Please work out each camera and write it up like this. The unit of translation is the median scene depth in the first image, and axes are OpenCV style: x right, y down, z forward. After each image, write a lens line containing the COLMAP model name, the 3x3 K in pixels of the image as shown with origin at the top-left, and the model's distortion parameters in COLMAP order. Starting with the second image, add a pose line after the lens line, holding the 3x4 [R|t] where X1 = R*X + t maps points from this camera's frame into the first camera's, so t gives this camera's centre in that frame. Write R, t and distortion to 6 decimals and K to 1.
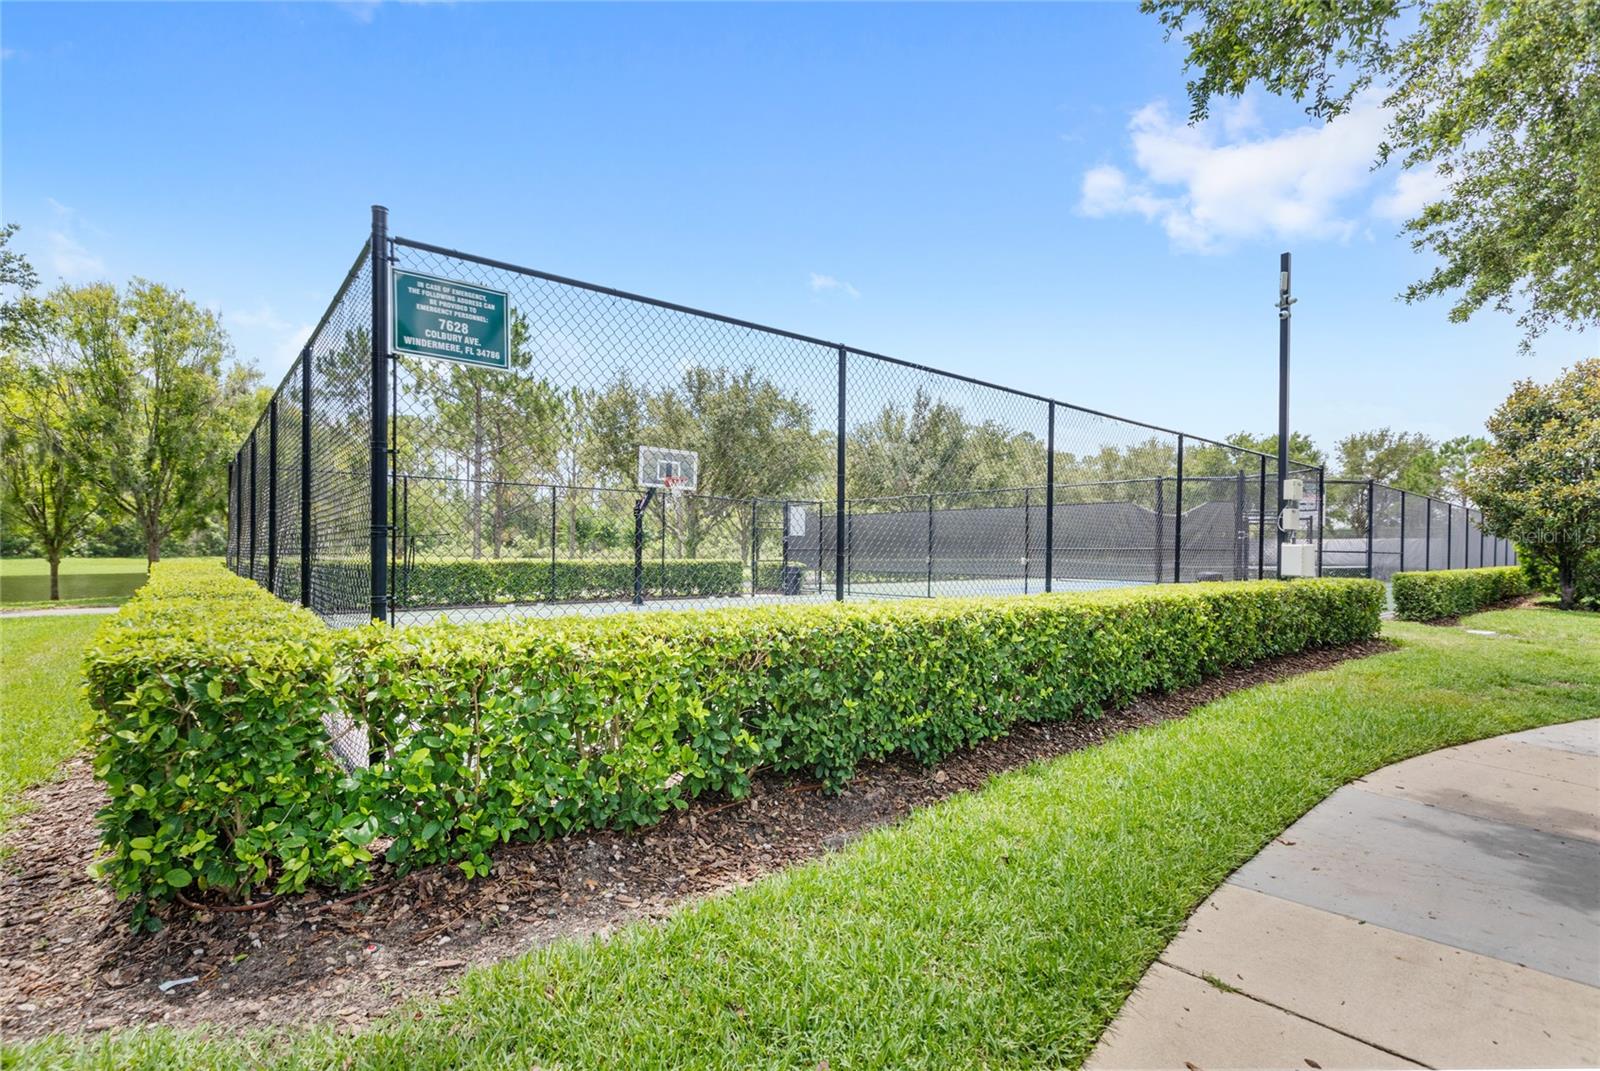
lens RADIAL K [[737.6, 0, 799.4], [0, 737.6, 537.8], [0, 0, 1]] dist [0.000685, 0.000103]
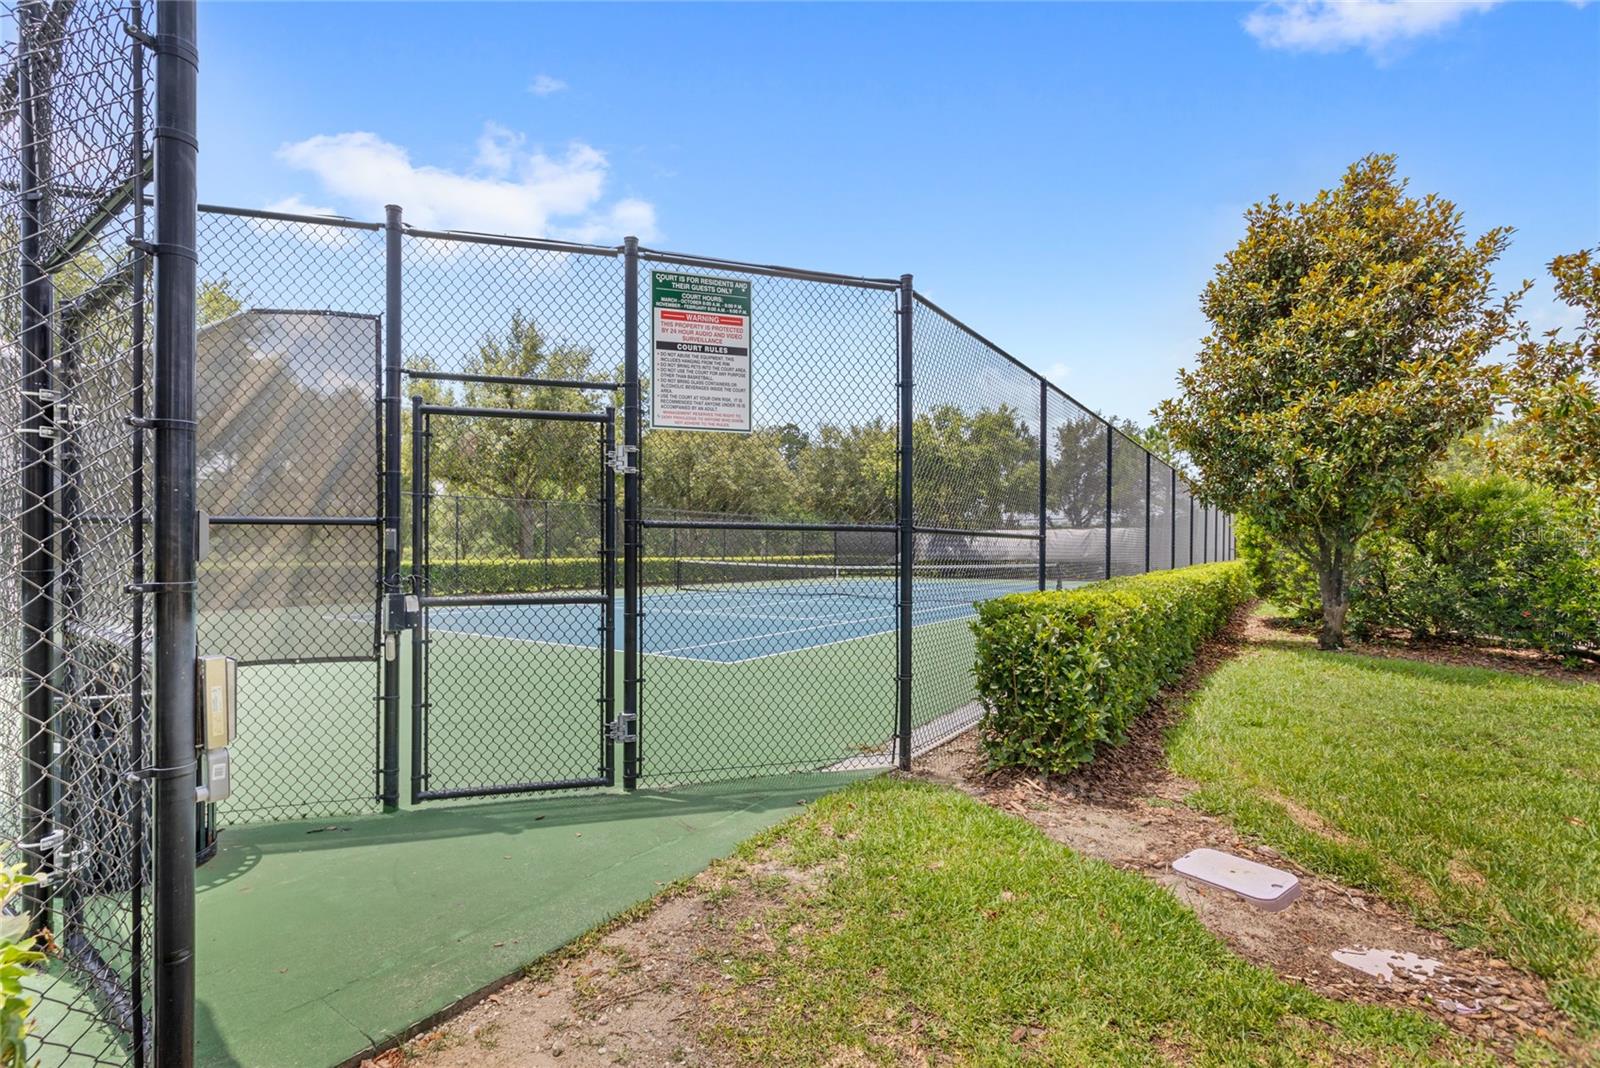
lens RADIAL K [[737.6, 0, 800.4], [0, 737.6, 536.4], [0, 0, 1]] dist [0.000685, 0.000103]
pose [[0.963267, -0.004624, 0.268507, 0.530015], [0.004879, 0.999988, -0.000281, 0.017607], [-0.268503, 0.001581, 0.963278, 0.591770]]
